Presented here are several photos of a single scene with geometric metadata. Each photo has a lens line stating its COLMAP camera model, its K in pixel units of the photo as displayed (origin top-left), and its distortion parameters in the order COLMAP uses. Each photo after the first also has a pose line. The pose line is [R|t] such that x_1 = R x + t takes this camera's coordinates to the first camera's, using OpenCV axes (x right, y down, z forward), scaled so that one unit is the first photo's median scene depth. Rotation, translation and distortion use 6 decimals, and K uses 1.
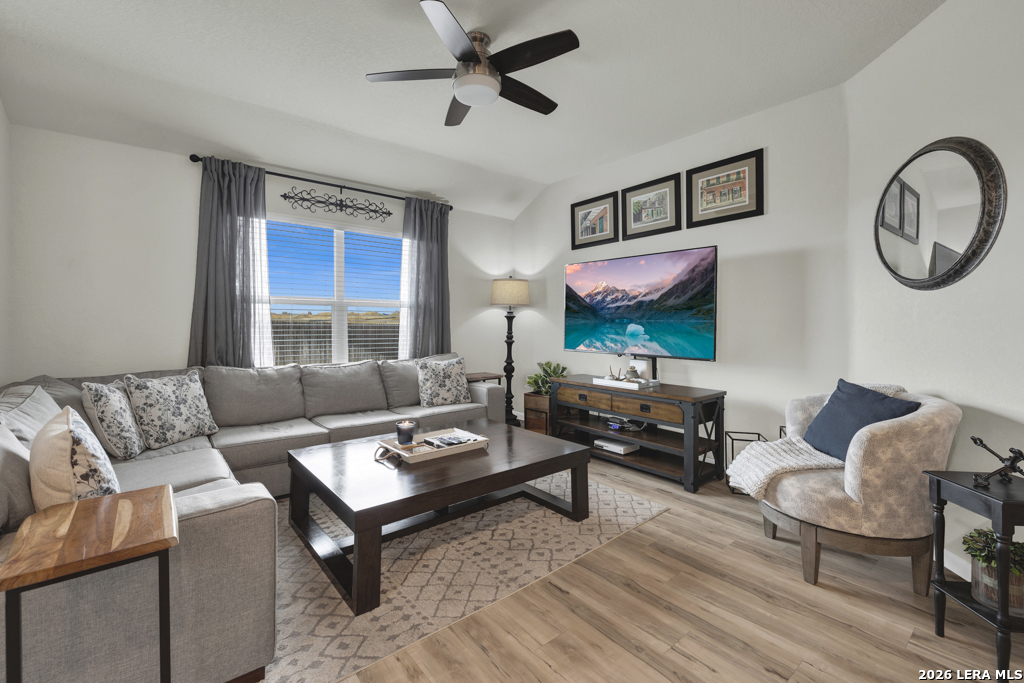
lens RADIAL K [[438.8, 0, 506.5], [0, 438.8, 324.5], [0, 0, 1]] dist [0.004134, 0.000039]
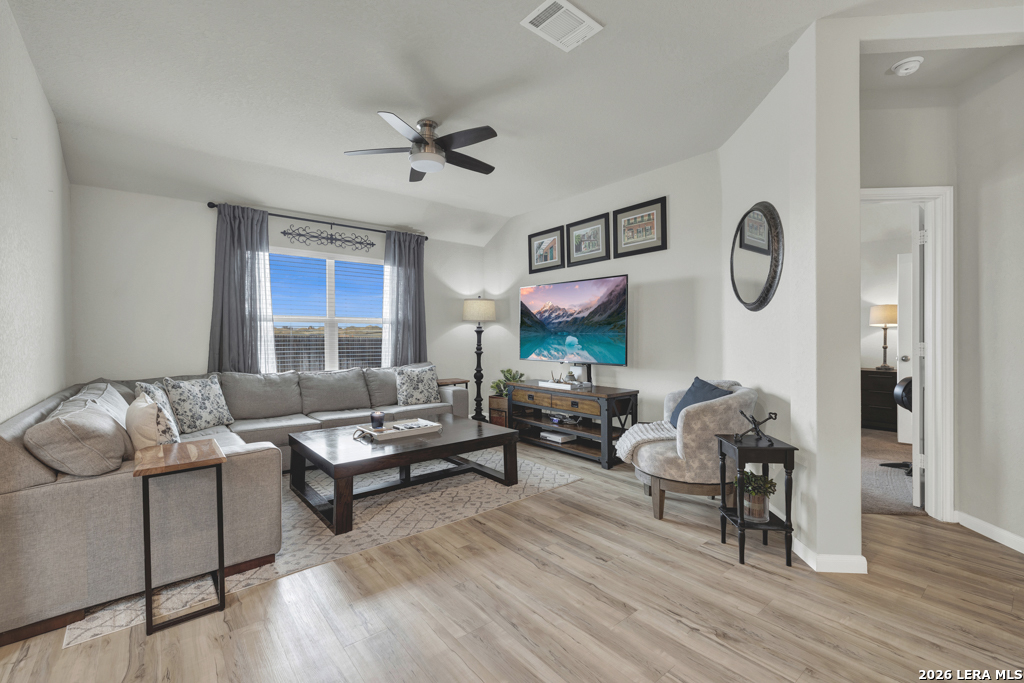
lens RADIAL K [[438.8, 0, 508.0], [0, 438.8, 340.9], [0, 0, 1]] dist [0.004134, 0.000039]
pose [[0.999985, -0.005225, 0.001907, 0.117695], [0.005211, 0.999960, 0.007294, 0.000835], [-0.001945, -0.007284, 0.999972, -0.233567]]
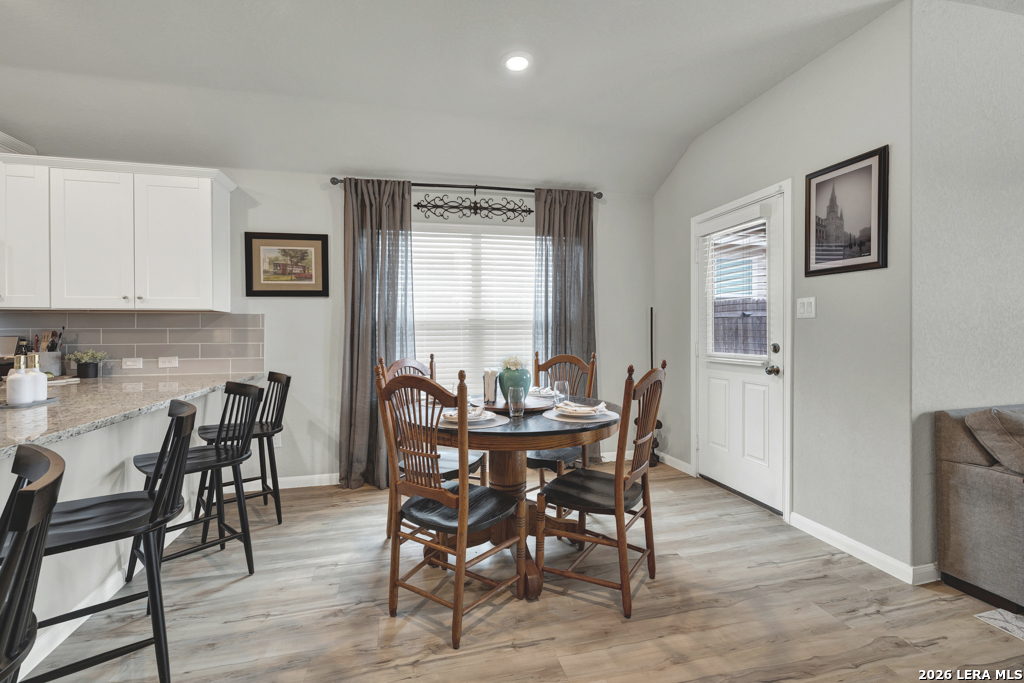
lens RADIAL K [[438.8, 0, 506.9], [0, 438.8, 334.1], [0, 0, 1]] dist [0.004134, 0.000039]
pose [[-0.439470, 0.009057, -0.898211, 0.345949], [0.007331, 0.999952, 0.006496, -0.009145], [0.898227, -0.003730, -0.439516, -0.028714]]
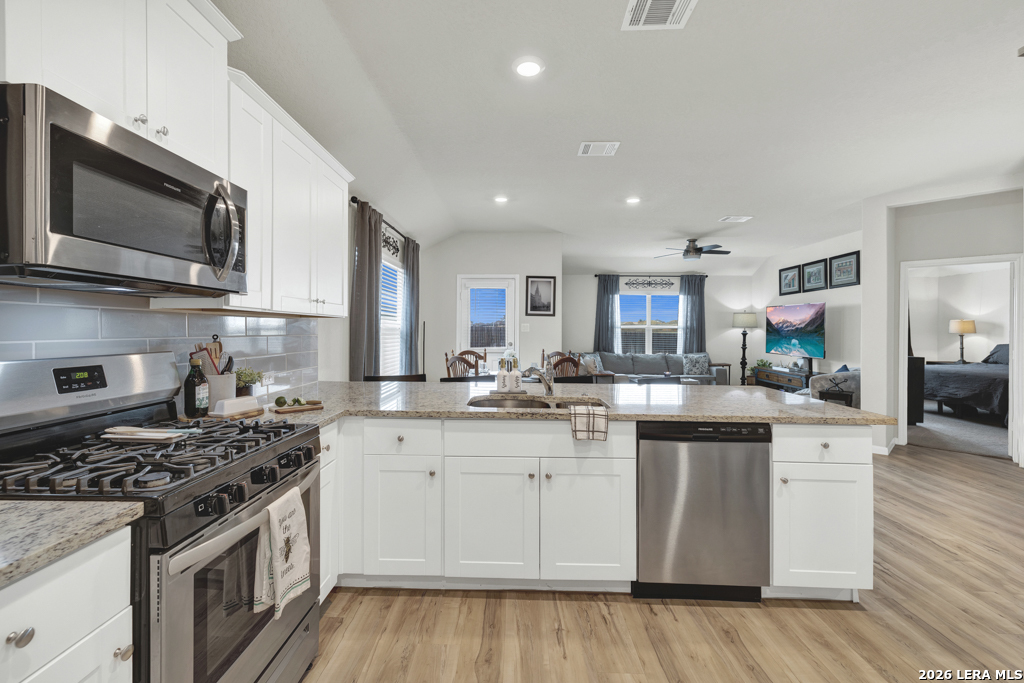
lens RADIAL K [[438.8, 0, 504.2], [0, 438.8, 332.4], [0, 0, 1]] dist [0.004134, 0.000039]
pose [[0.757537, 0.007997, -0.652744, 0.611498], [-0.007335, 0.999966, 0.003738, -0.031299], [0.652751, 0.001956, 0.757570, -1.372614]]
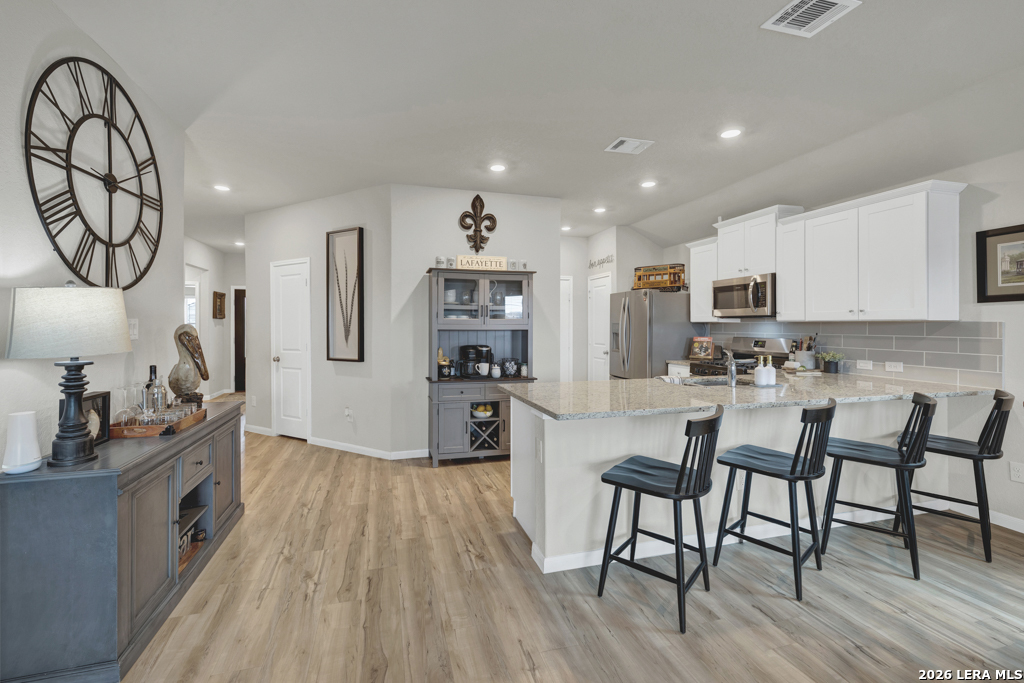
lens RADIAL K [[438.8, 0, 504.8], [0, 438.8, 318.2], [0, 0, 1]] dist [0.004134, 0.000039]
pose [[-0.919613, 0.006532, 0.392770, 0.254102], [-0.000264, 0.999851, -0.017248, -0.043368], [-0.392825, -0.015965, -0.919475, 0.212911]]
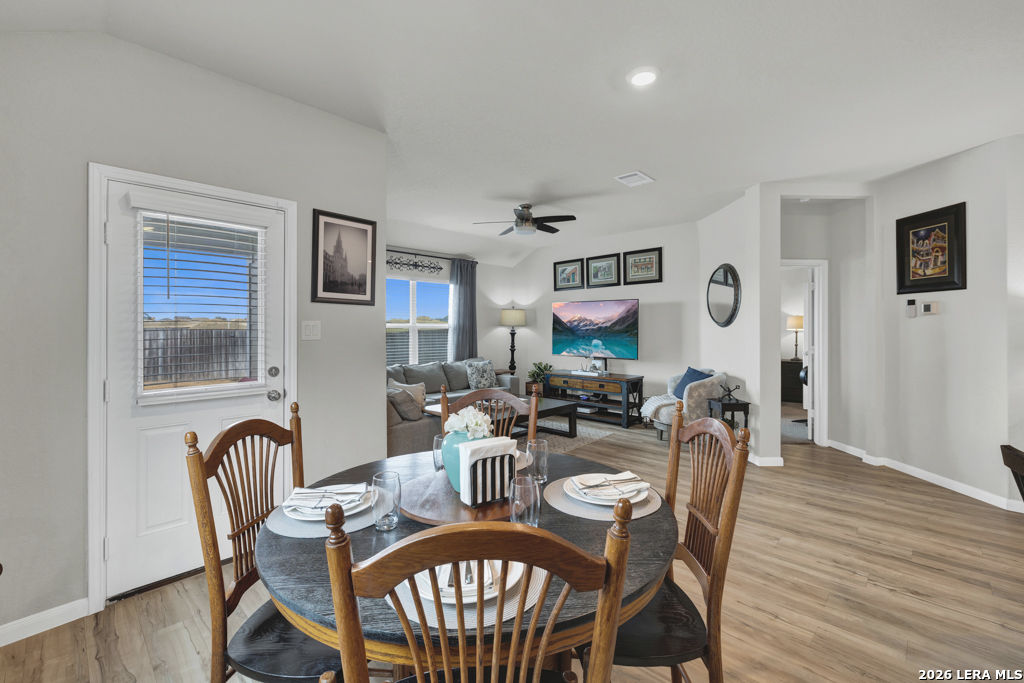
lens RADIAL K [[438.8, 0, 505.3], [0, 438.8, 331.8], [0, 0, 1]] dist [0.004134, 0.000039]
pose [[0.993042, -0.003388, 0.117715, -0.283251], [0.002549, 0.999970, 0.007272, -0.047469], [-0.117736, -0.006922, 0.993021, -0.731548]]
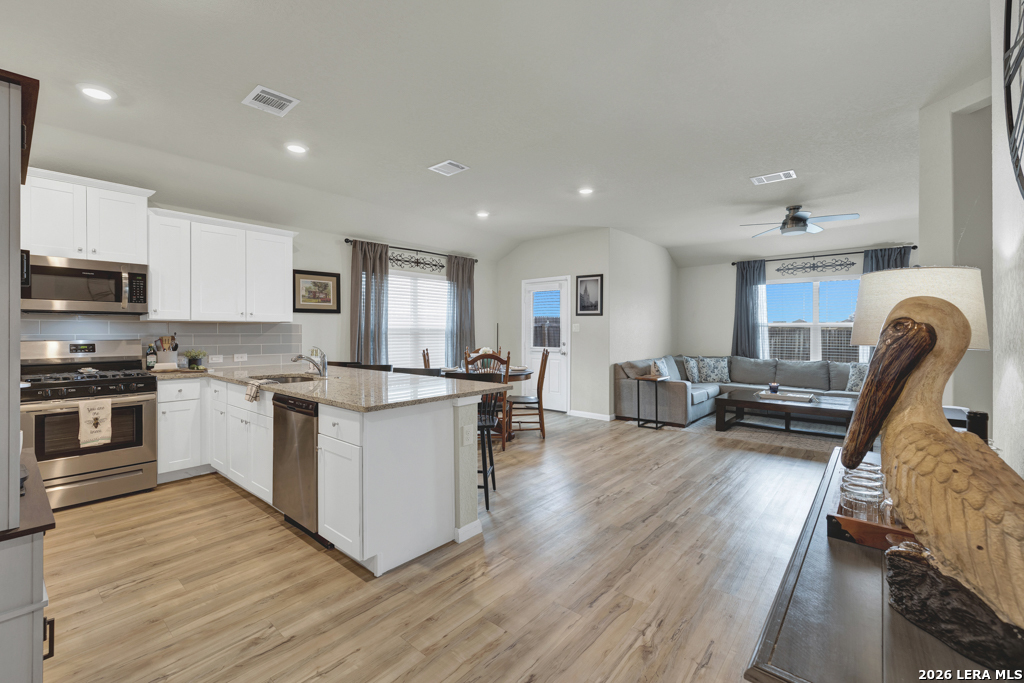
lens RADIAL K [[438.8, 0, 501.1], [0, 438.8, 332.3], [0, 0, 1]] dist [0.004134, 0.000039]
pose [[0.169748, 0.001266, -0.985487, 1.254677], [-0.001046, 0.999999, 0.001104, -0.026777], [0.985487, 0.000844, 0.169749, -0.534636]]
